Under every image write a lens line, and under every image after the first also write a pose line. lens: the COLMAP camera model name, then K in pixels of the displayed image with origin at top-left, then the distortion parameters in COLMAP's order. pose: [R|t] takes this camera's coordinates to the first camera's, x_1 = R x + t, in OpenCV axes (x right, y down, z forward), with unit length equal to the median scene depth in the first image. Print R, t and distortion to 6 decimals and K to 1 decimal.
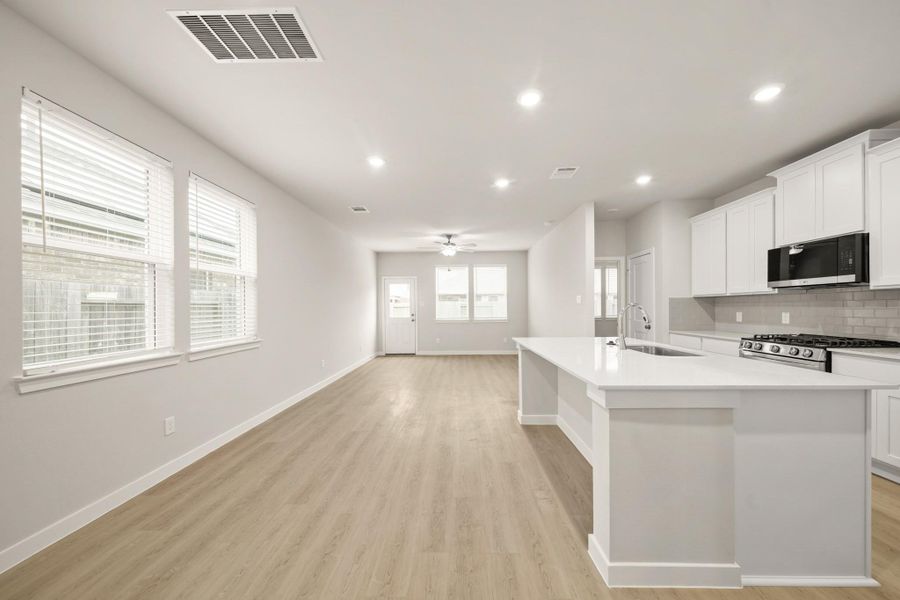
lens RADIAL K [[318.4, 0, 450.7], [0, 318.4, 305.9], [0, 0, 1]] dist [0.001674, 0.000068]
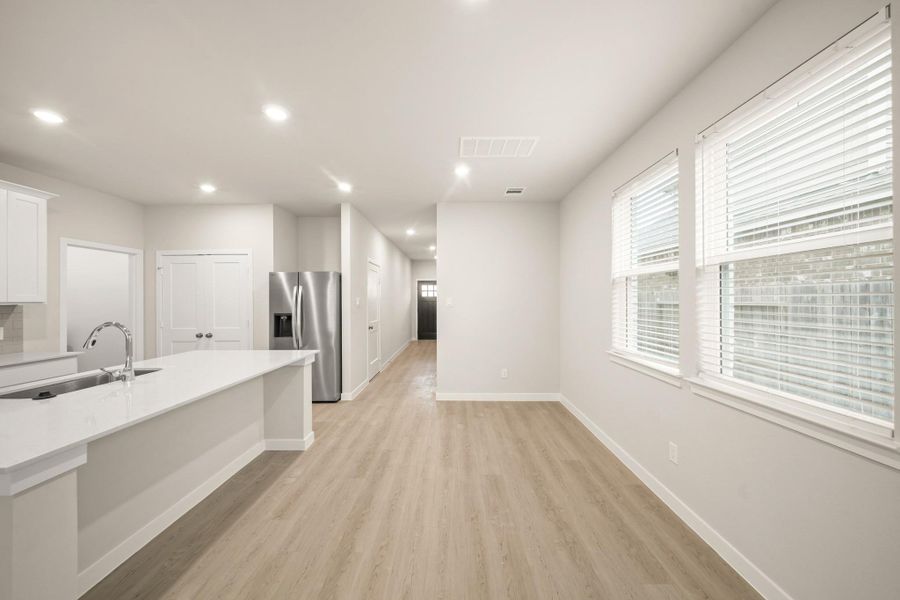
lens RADIAL K [[321.0, 0, 446.0], [0, 321.0, 297.3], [0, 0, 1]] dist [0.001705, 0.000087]
pose [[-0.999908, 0.013528, 0.000992, -0.198130], [0.013515, 0.999832, -0.012343, -0.038658], [-0.001159, -0.012329, -0.999923, 1.441490]]
